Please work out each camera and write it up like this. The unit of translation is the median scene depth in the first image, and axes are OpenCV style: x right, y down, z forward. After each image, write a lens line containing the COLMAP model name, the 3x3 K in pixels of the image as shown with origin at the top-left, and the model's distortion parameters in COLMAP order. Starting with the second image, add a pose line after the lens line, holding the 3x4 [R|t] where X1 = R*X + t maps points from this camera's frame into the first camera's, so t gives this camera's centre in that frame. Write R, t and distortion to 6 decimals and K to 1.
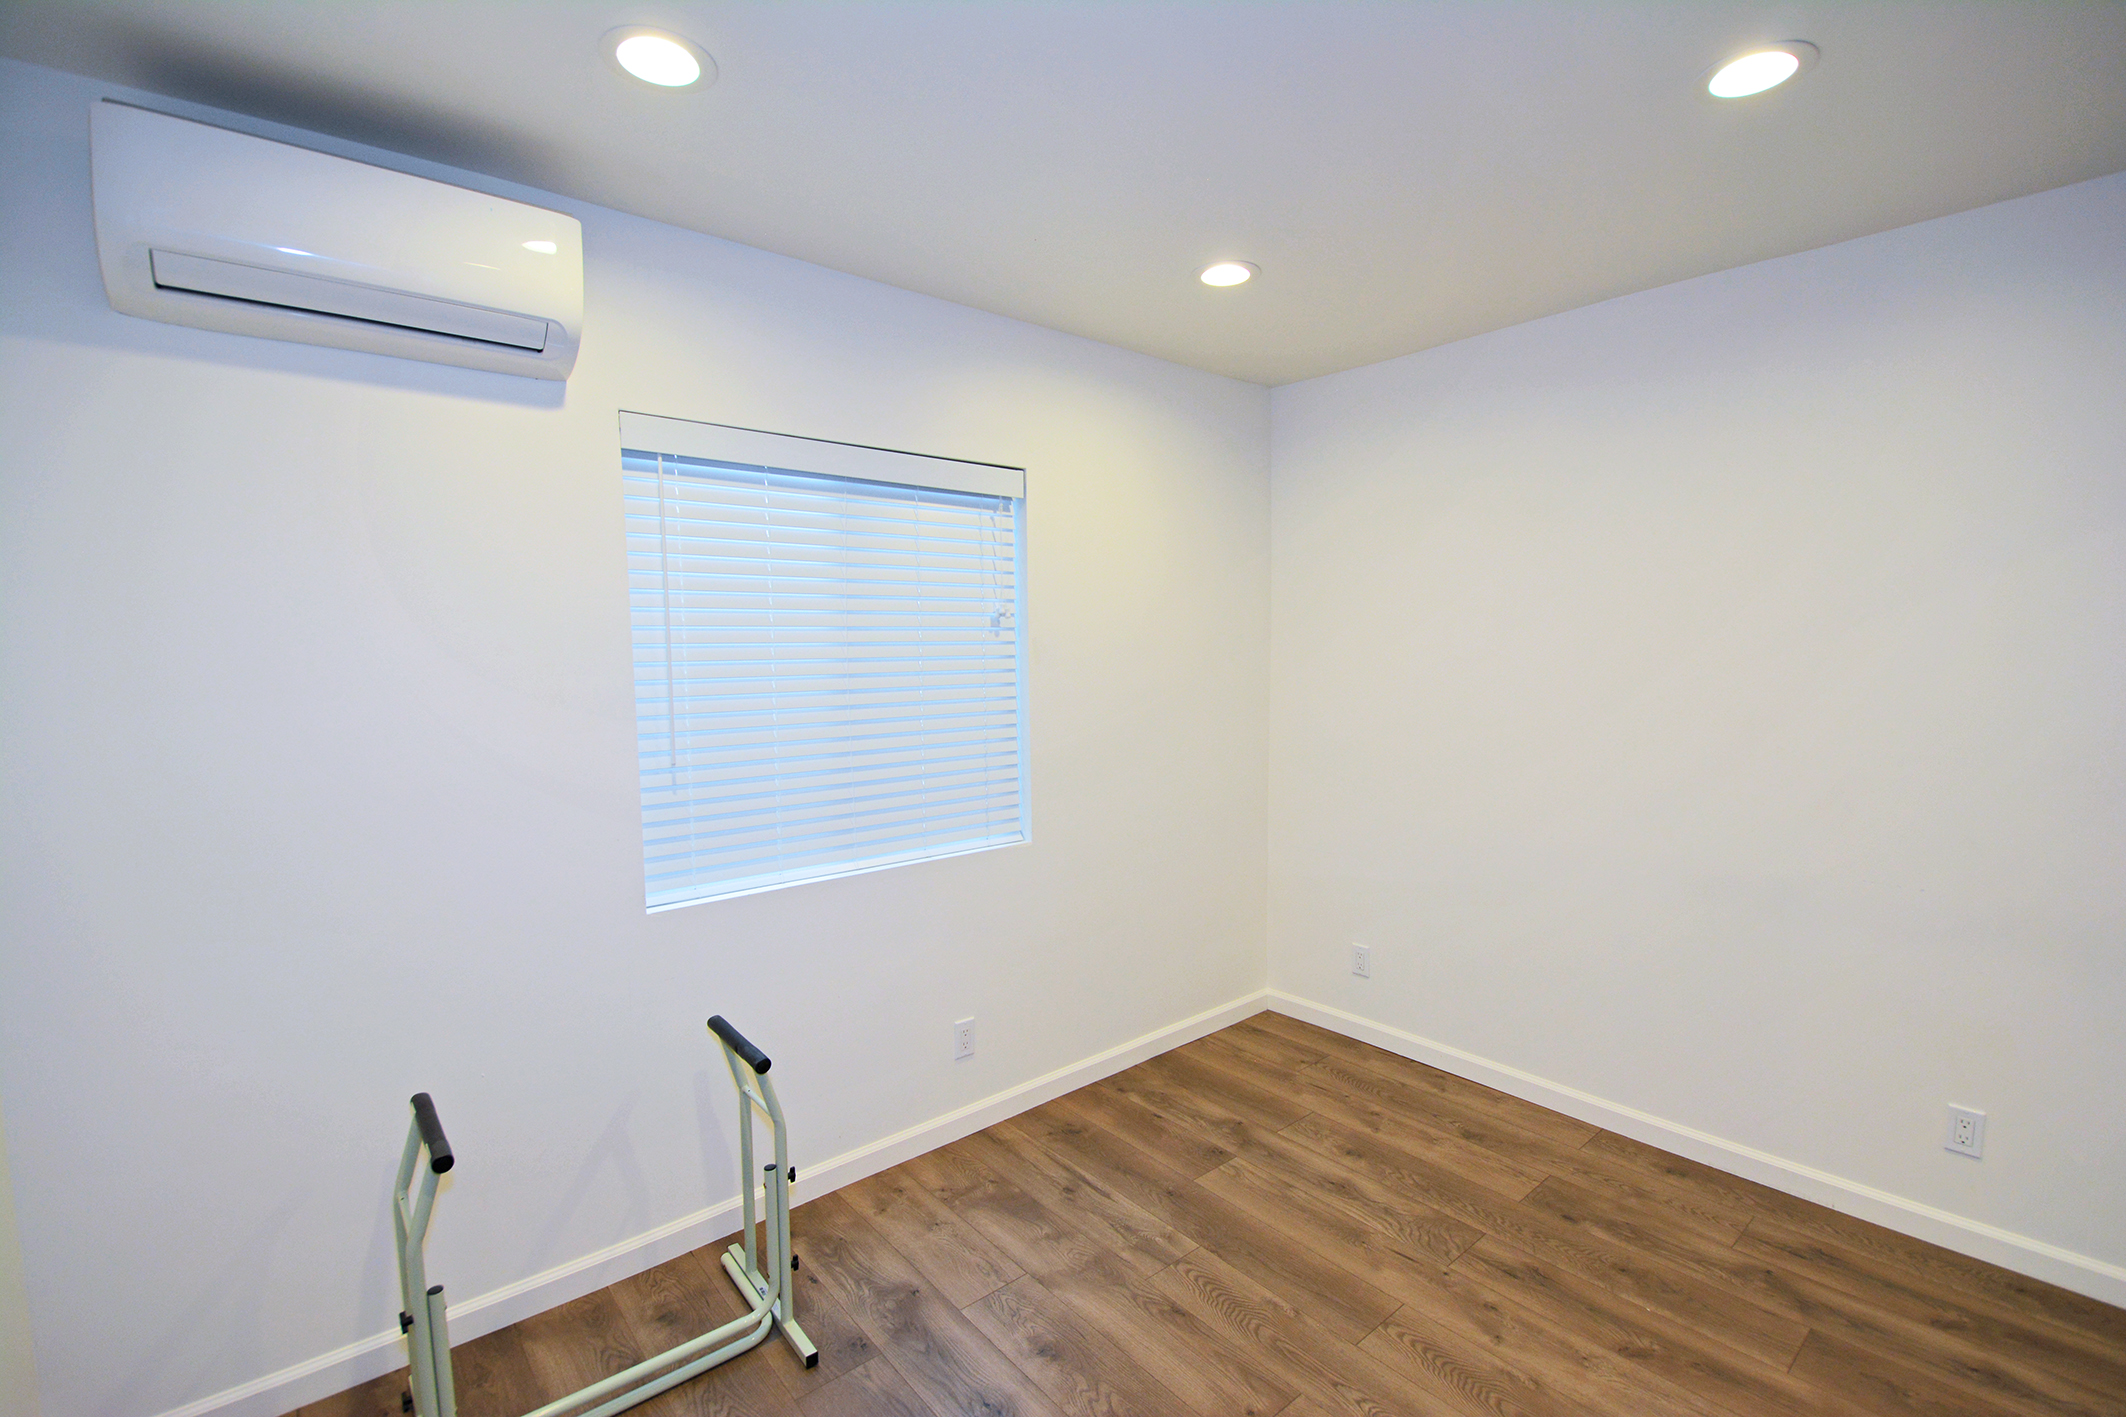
lens RADIAL K [[921.9, 0, 1078.0], [0, 921.9, 713.5], [0, 0, 1]] dist [0.011846, -0.017936]
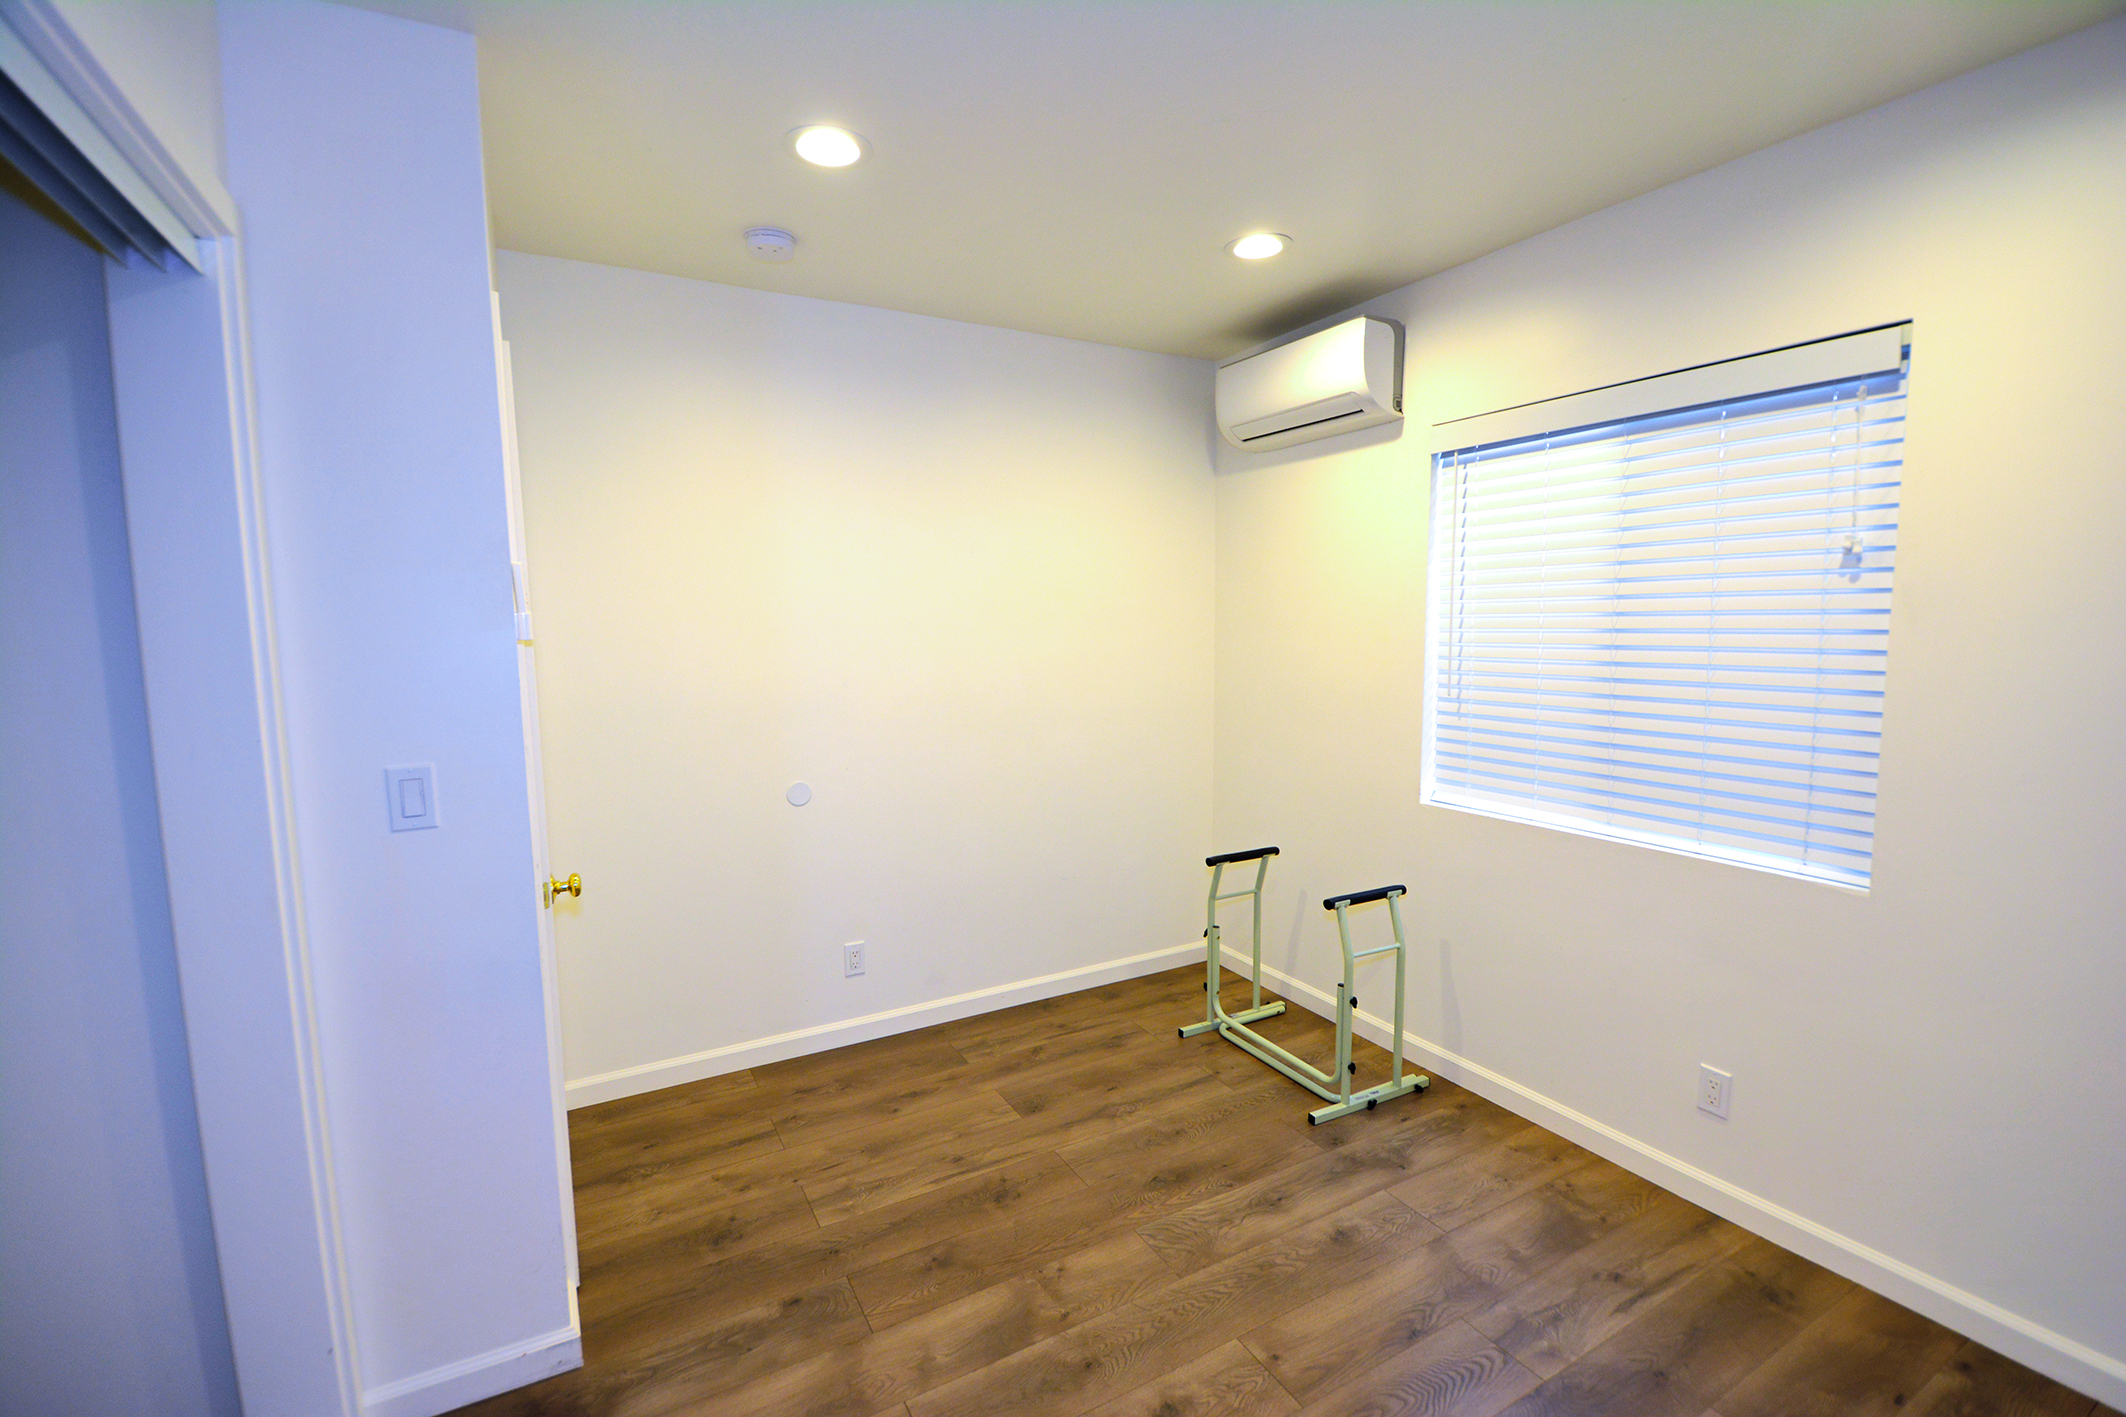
lens RADIAL K [[921.9, 0, 1055.0], [0, 921.9, 715.4], [0, 0, 1]] dist [0.011846, -0.017936]
pose [[-0.201527, 0.118509, -0.972287, 0.885041], [-0.052143, 0.989948, 0.131470, -0.054990], [0.978094, 0.077193, -0.193322, 0.694376]]
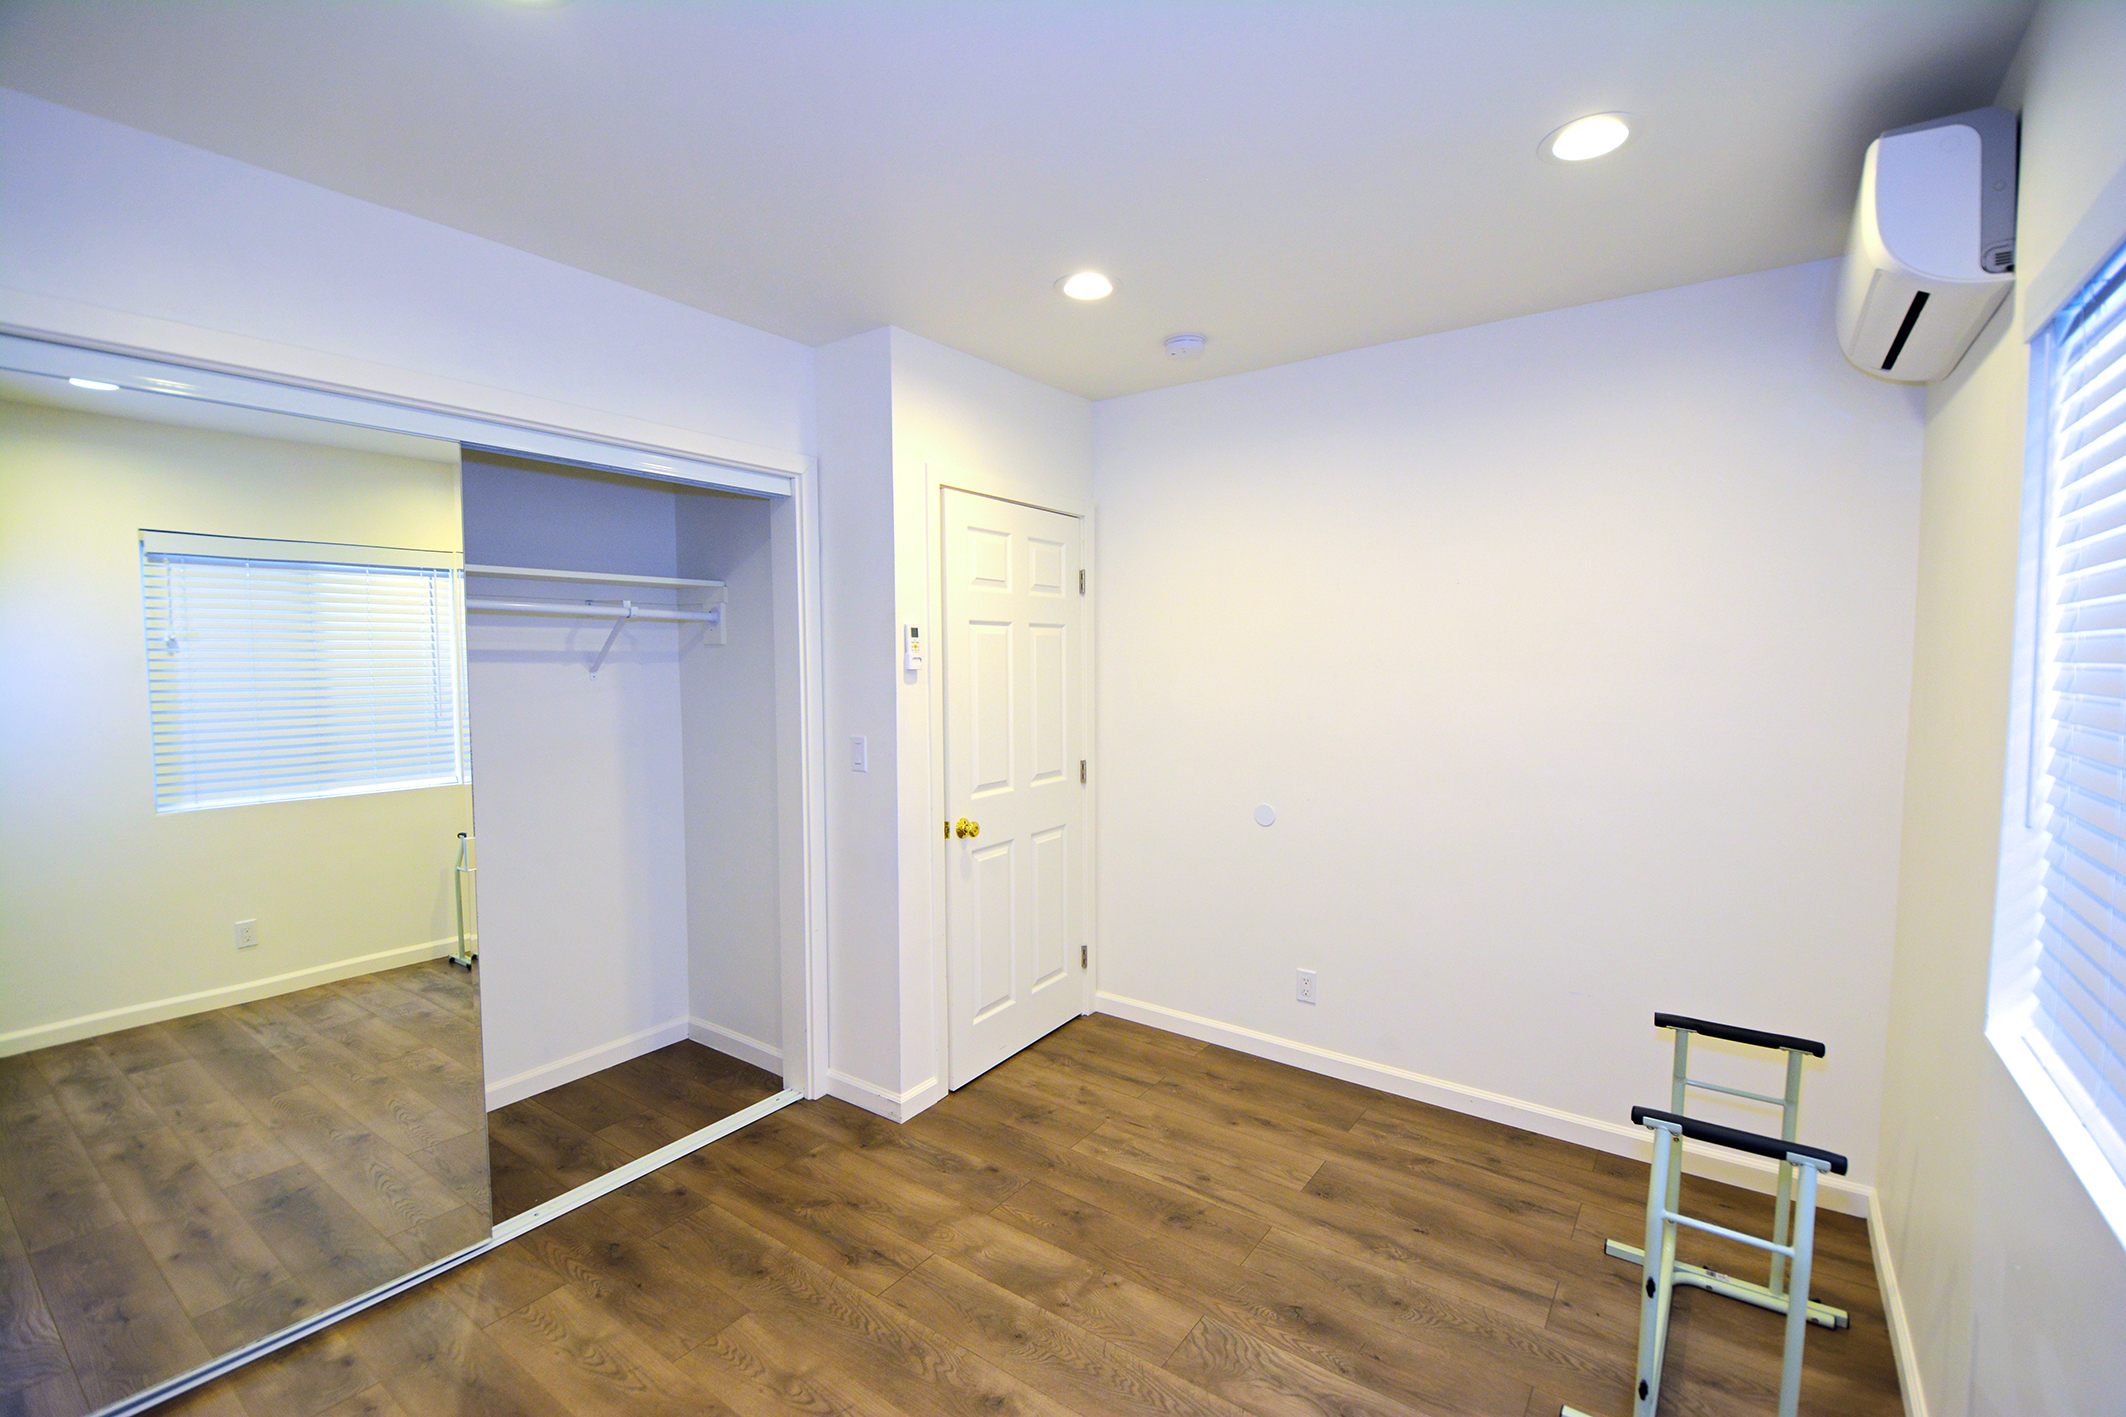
lens RADIAL K [[921.9, 0, 1077.3], [0, 921.9, 709.7], [0, 0, 1]] dist [0.011846, -0.017936]
pose [[-0.971754, 0.029162, -0.234189, 0.319817], [-0.001244, 0.991689, 0.128648, -0.098890], [0.235994, 0.125306, -0.963642, 1.377926]]
